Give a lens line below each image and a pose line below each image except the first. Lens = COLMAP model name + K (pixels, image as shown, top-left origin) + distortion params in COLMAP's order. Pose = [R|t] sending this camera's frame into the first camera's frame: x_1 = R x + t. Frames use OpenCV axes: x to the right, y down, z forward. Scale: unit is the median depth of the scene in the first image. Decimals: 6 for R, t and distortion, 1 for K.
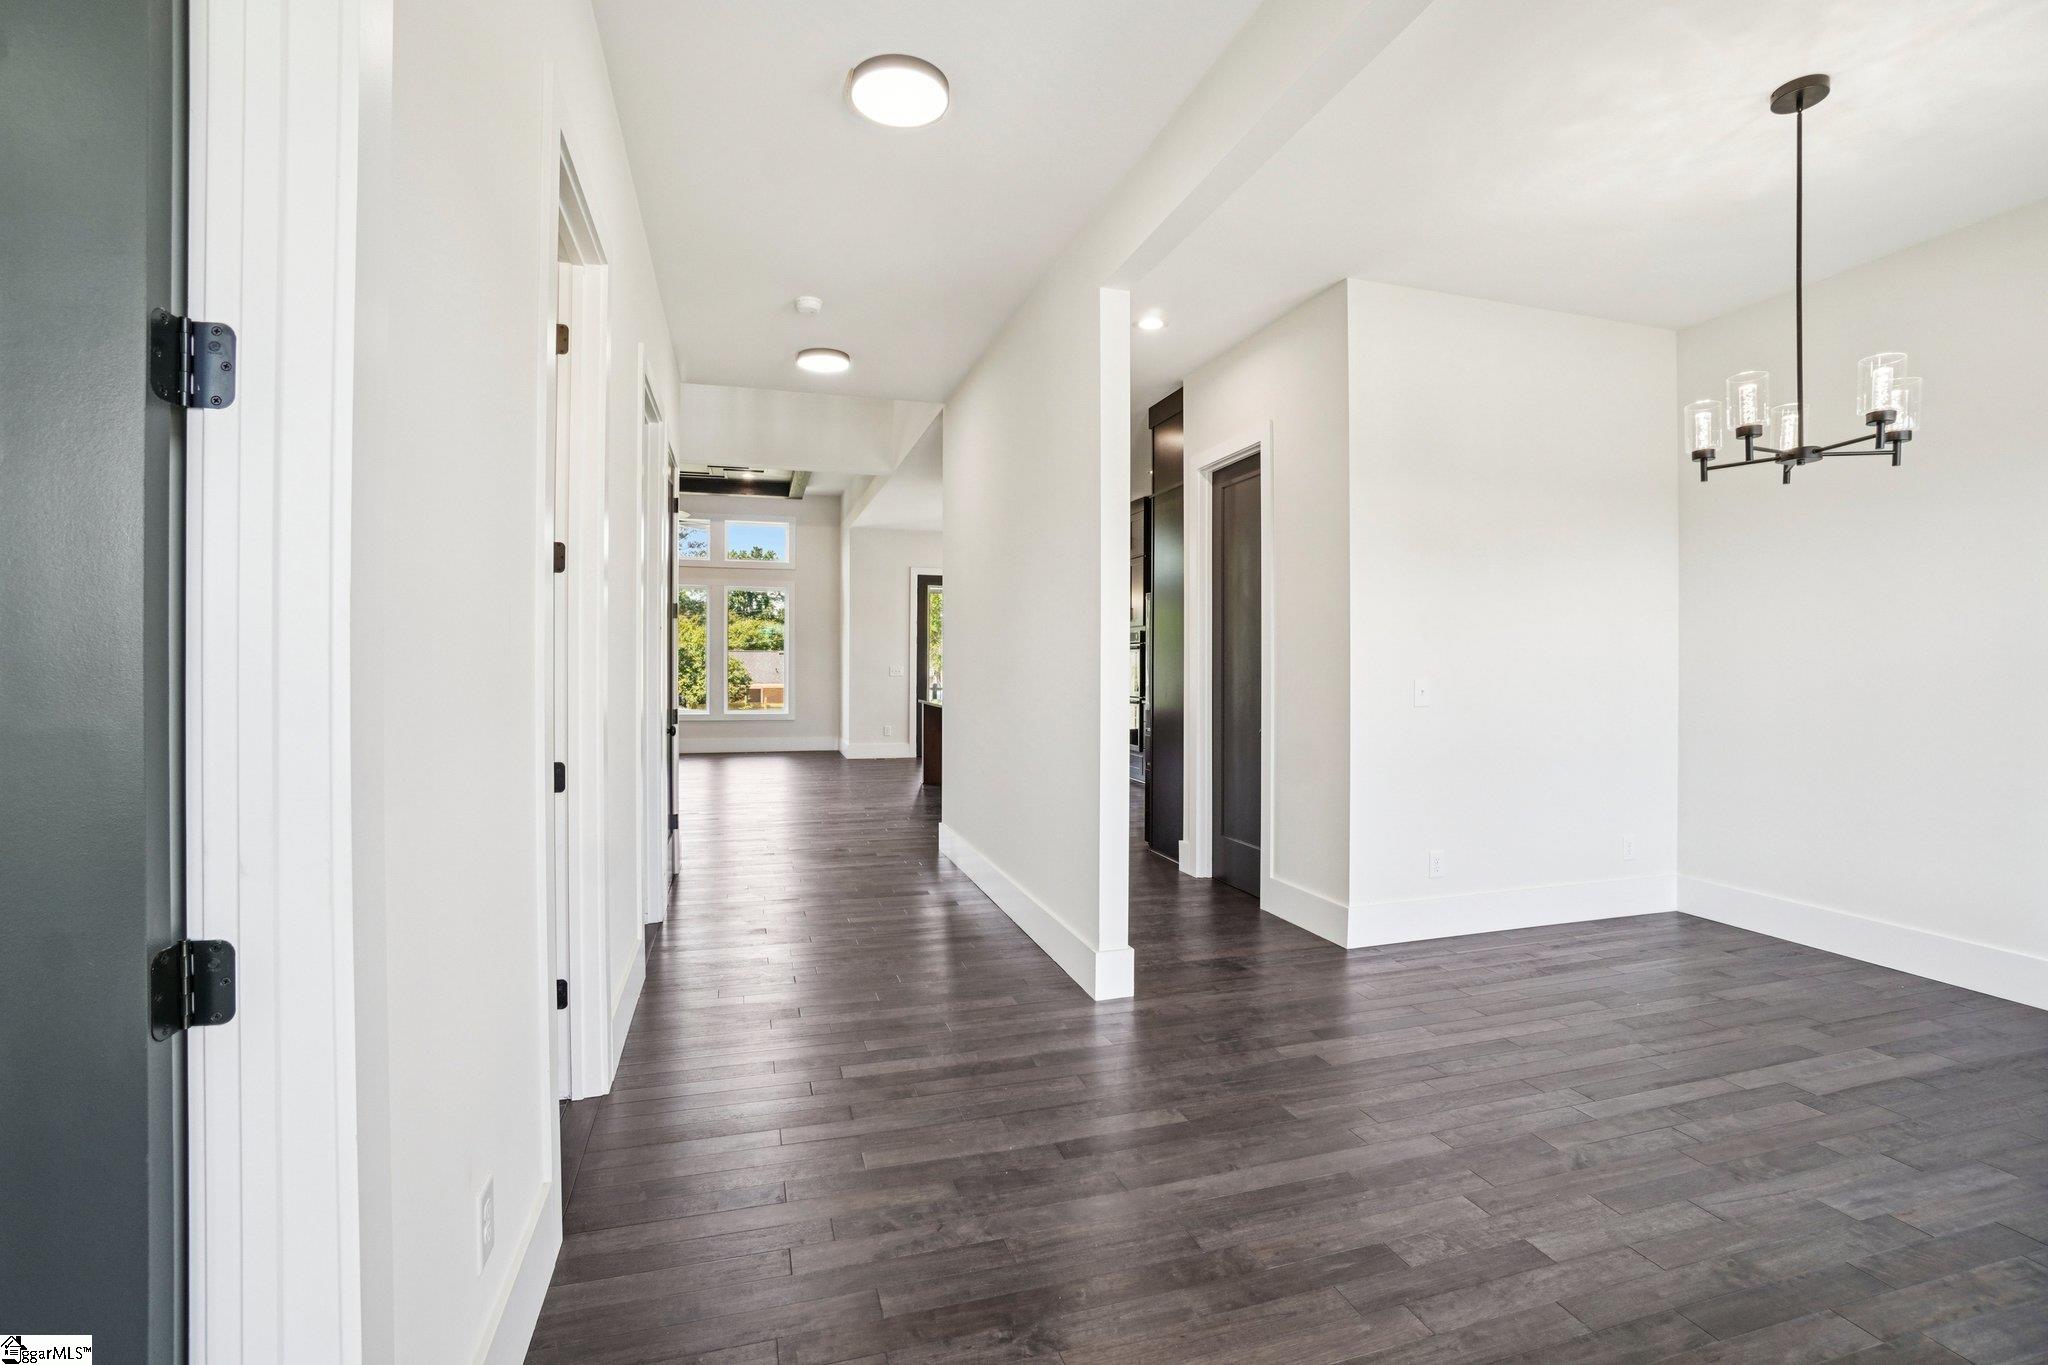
lens RADIAL K [[908.0, 0, 1018.3], [0, 908.0, 664.9], [0, 0, 1]] dist [-0.062846, 0.023719]
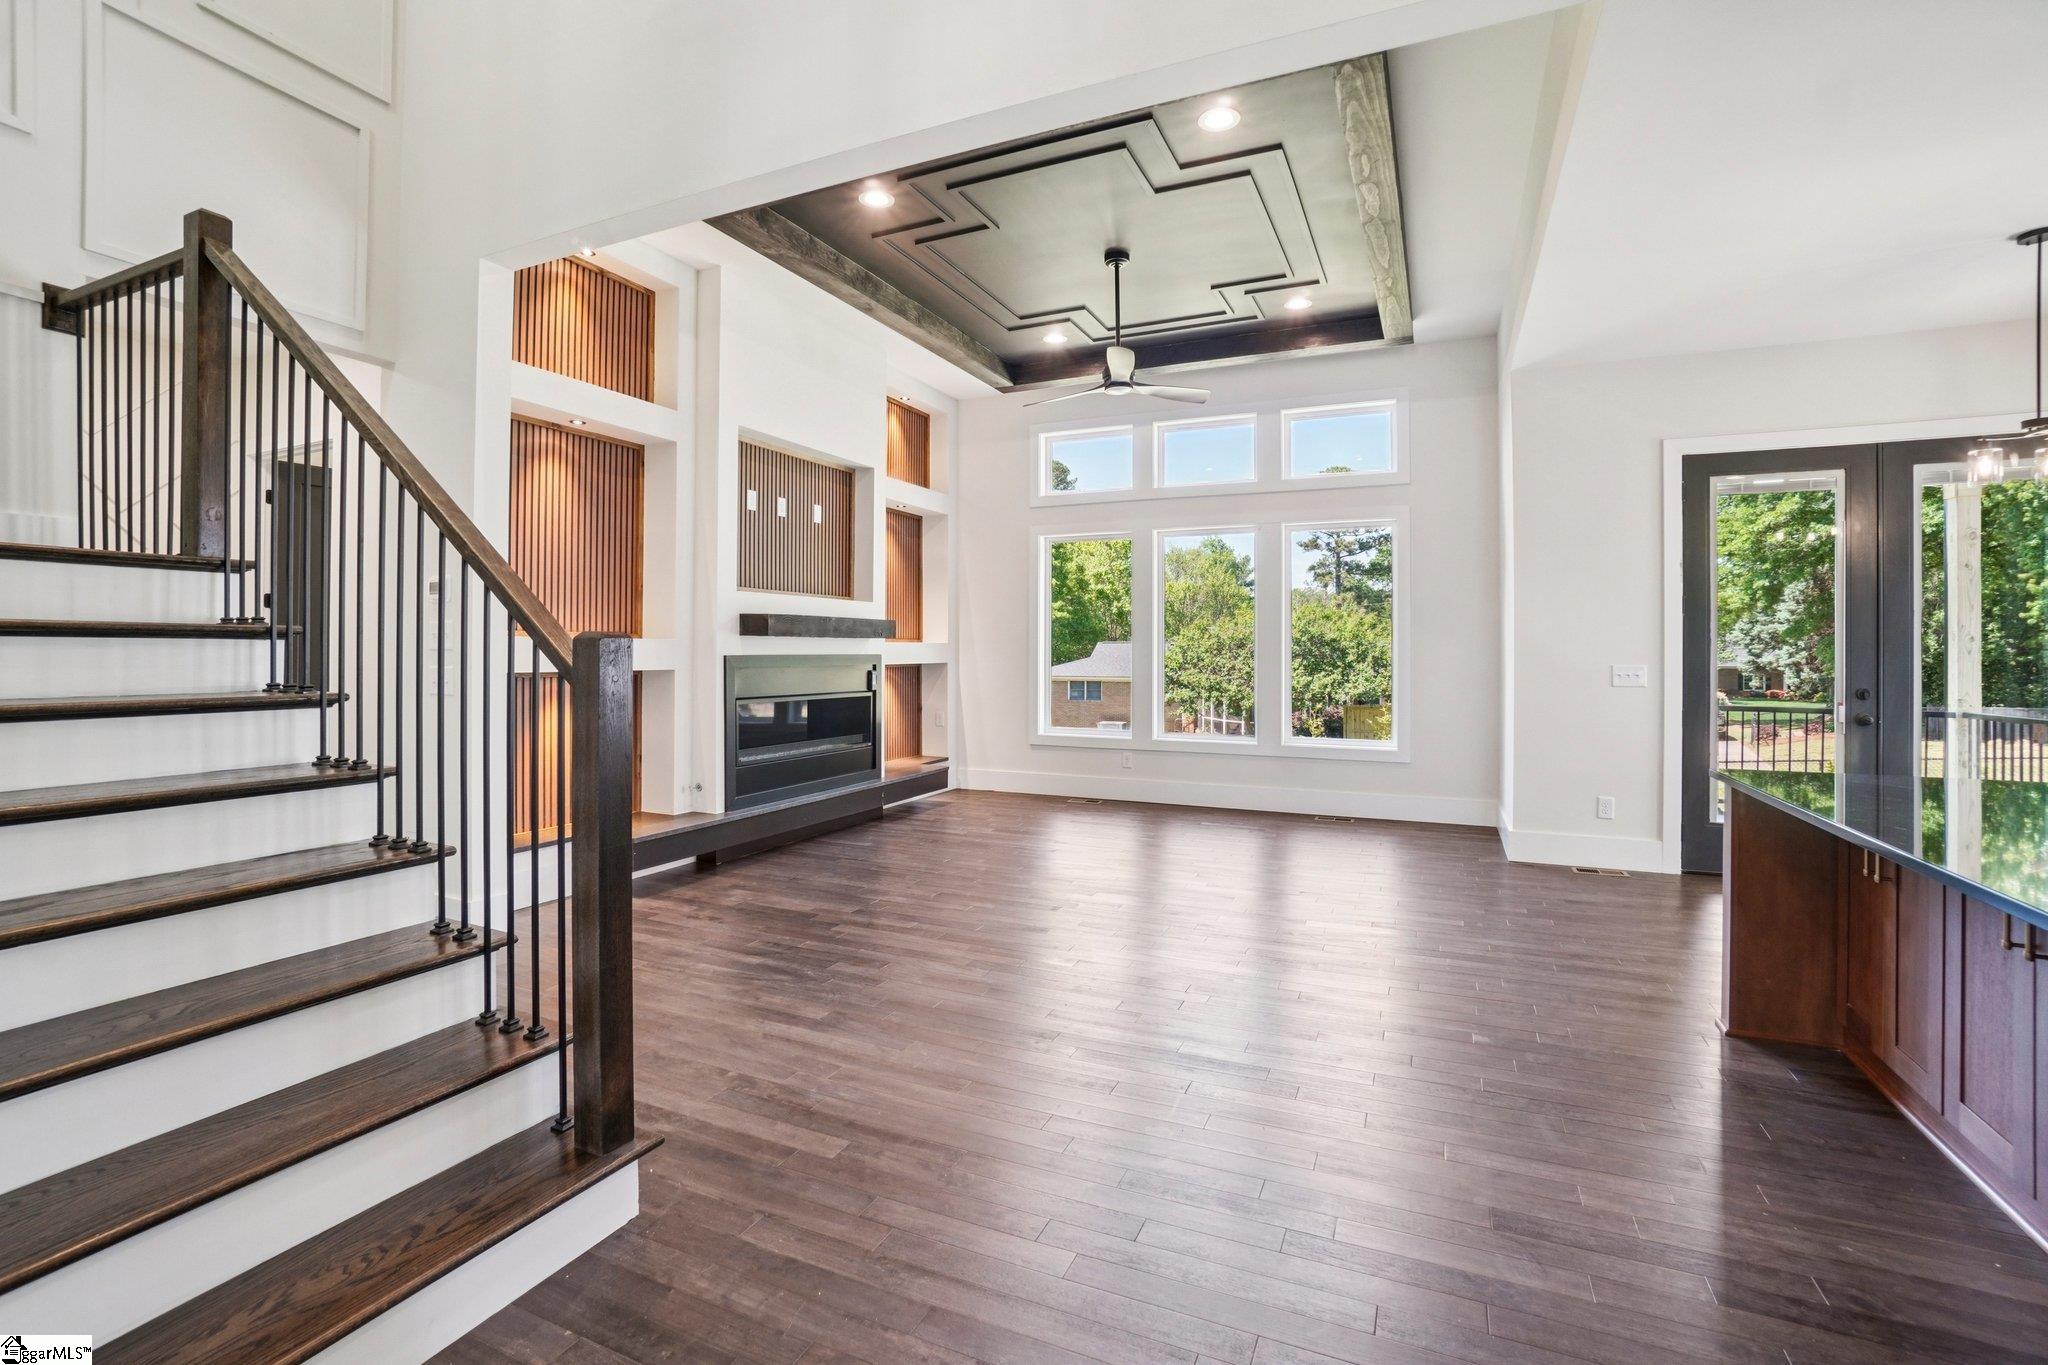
lens RADIAL K [[908.0, 0, 1018.3], [0, 908.0, 664.9], [0, 0, 1]] dist [-0.062846, 0.023719]
pose [[0.743056, 0.006130, -0.669201, -0.061220], [-0.000777, 0.999965, 0.008297, -0.002028], [0.669229, -0.005645, 0.743035, 0.450557]]
